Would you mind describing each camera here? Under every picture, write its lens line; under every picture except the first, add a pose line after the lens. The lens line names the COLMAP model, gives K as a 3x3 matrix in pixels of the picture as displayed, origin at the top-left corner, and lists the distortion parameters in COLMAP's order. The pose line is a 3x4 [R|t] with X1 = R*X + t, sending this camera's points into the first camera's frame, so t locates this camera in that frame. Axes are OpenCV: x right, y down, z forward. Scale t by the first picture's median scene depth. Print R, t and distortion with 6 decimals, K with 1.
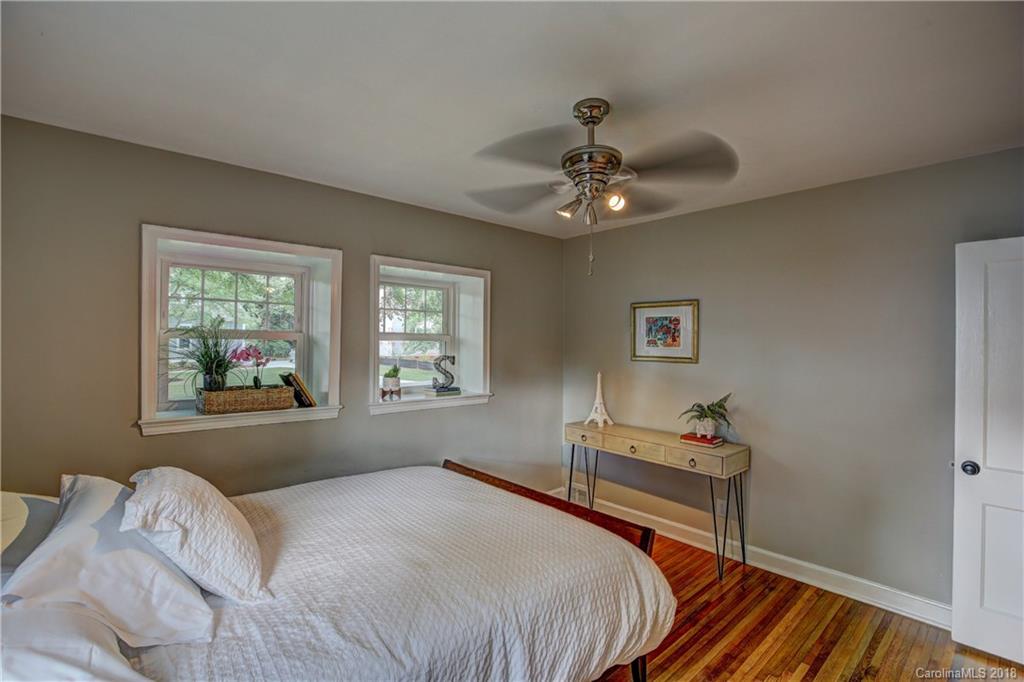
lens RADIAL K [[467.9, 0, 507.3], [0, 467.9, 341.0], [0, 0, 1]] dist [-0.038351, 0.007485]
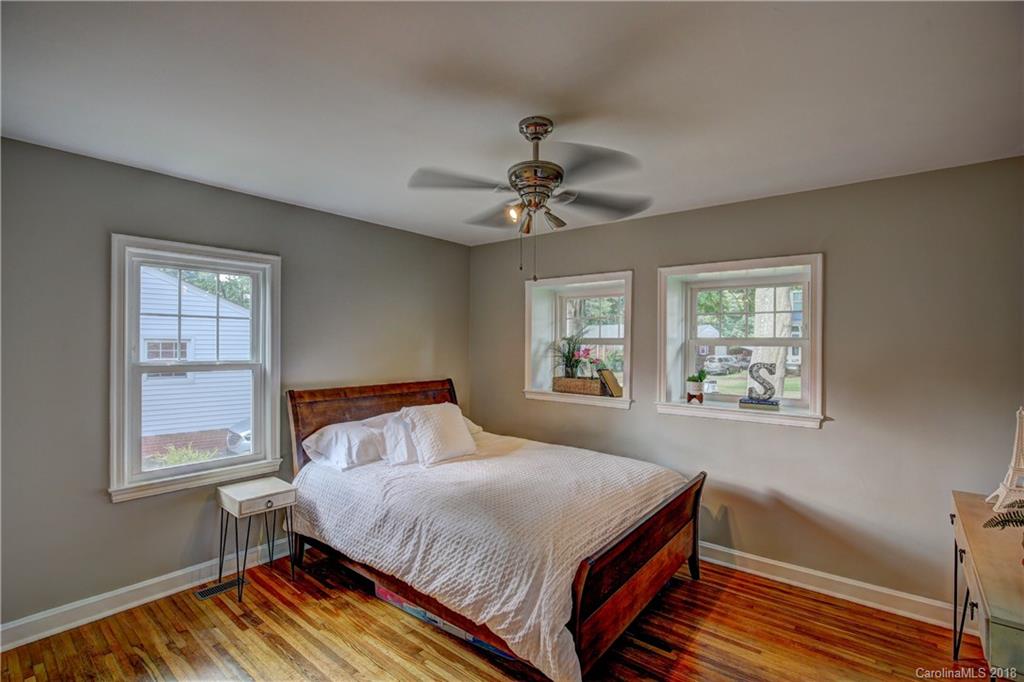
lens RADIAL K [[467.9, 0, 507.3], [0, 467.9, 341.0], [0, 0, 1]] dist [-0.038351, 0.007485]
pose [[0.161666, -0.013874, -0.986748, 0.784431], [-0.006404, 0.999865, -0.015108, 0.008017], [0.986825, 0.008762, 0.161555, 0.491506]]
